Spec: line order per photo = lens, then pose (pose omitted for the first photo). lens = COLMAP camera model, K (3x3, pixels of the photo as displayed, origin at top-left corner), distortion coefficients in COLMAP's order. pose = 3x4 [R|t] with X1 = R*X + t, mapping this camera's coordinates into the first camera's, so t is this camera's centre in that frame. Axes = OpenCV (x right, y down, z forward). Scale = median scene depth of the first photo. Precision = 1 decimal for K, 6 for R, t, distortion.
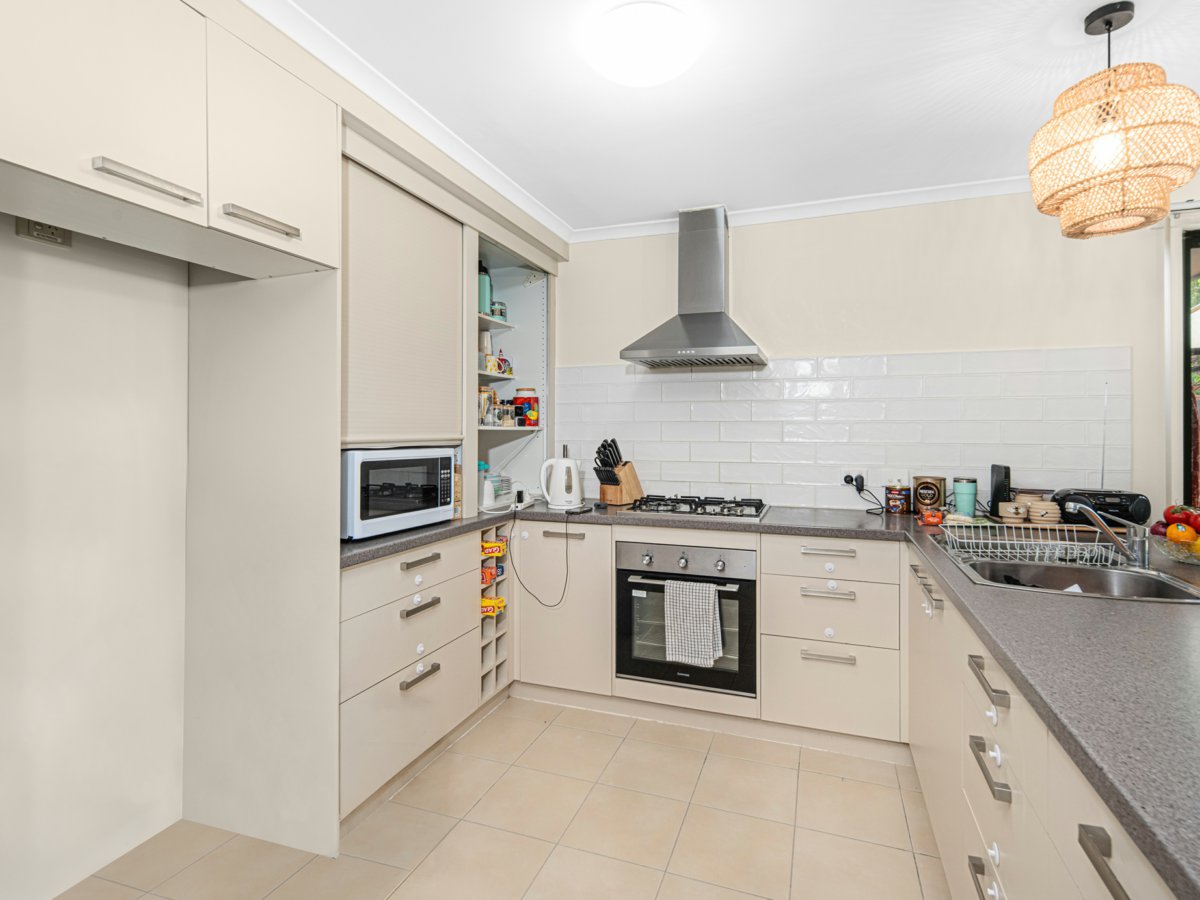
lens RADIAL K [[605.8, 0, 603.0], [0, 605.8, 419.4], [0, 0, 1]] dist [0.016473, -0.000110]
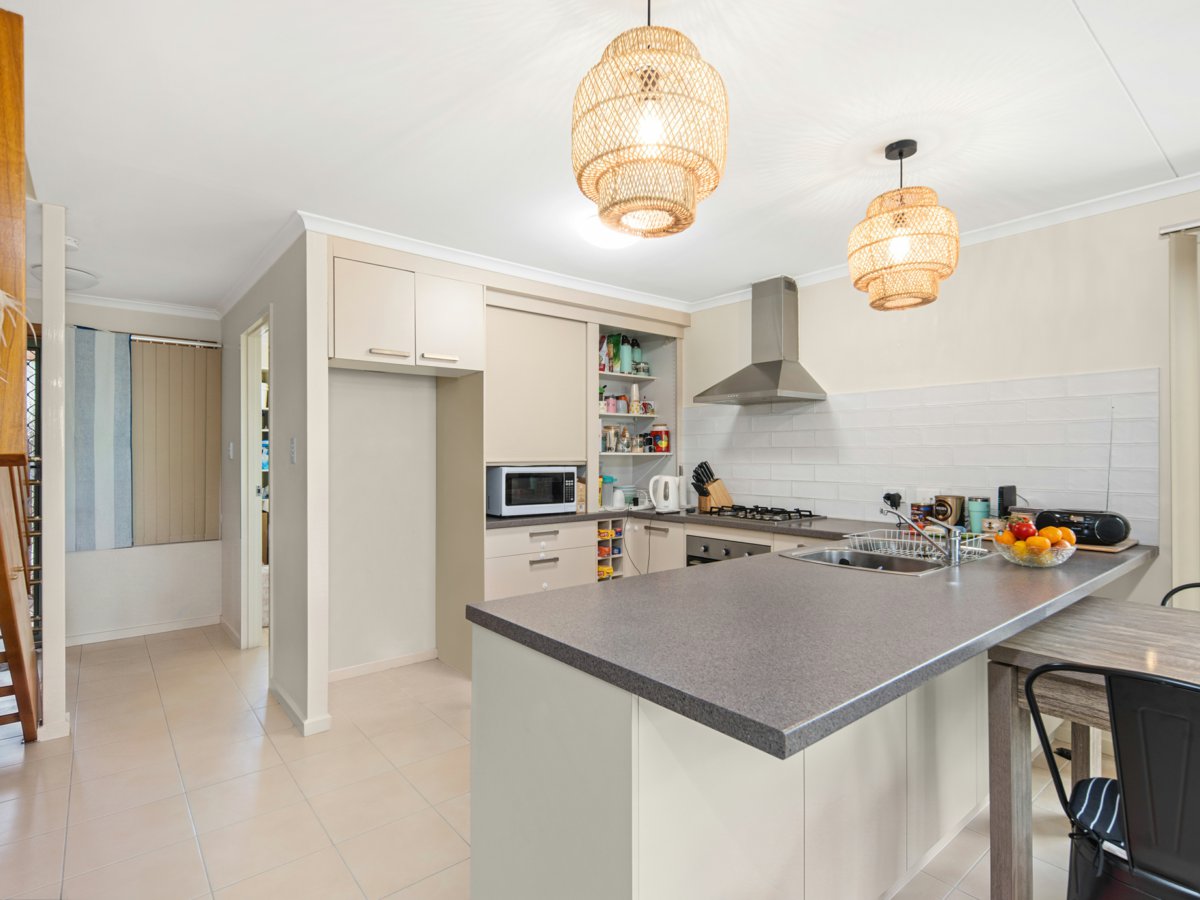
lens RADIAL K [[597.8, 0, 591.3], [0, 597.8, 437.0], [0, 0, 1]] dist [0.014344, -0.000273]
pose [[0.856136, -0.019371, -0.516387, 0.545424], [0.013115, 0.999790, -0.015761, -0.004606], [0.516584, 0.006721, 0.856210, -0.286098]]
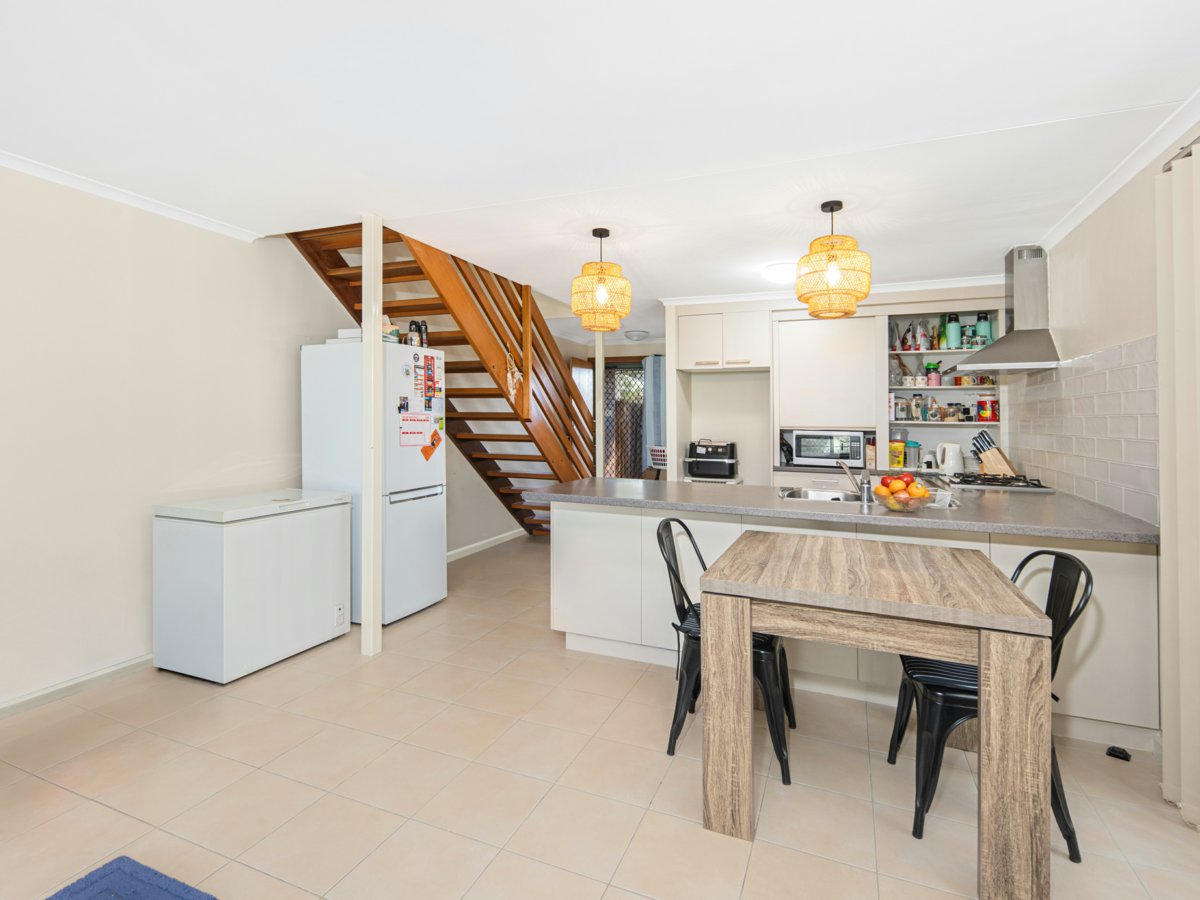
lens RADIAL K [[605.8, 0, 603.0], [0, 605.8, 419.4], [0, 0, 1]] dist [0.016473, -0.000110]
pose [[-0.043339, -0.013912, -0.998964, 1.655335], [0.001557, 0.999901, -0.013993, 0.029281], [0.999059, -0.002161, -0.043313, 0.216420]]
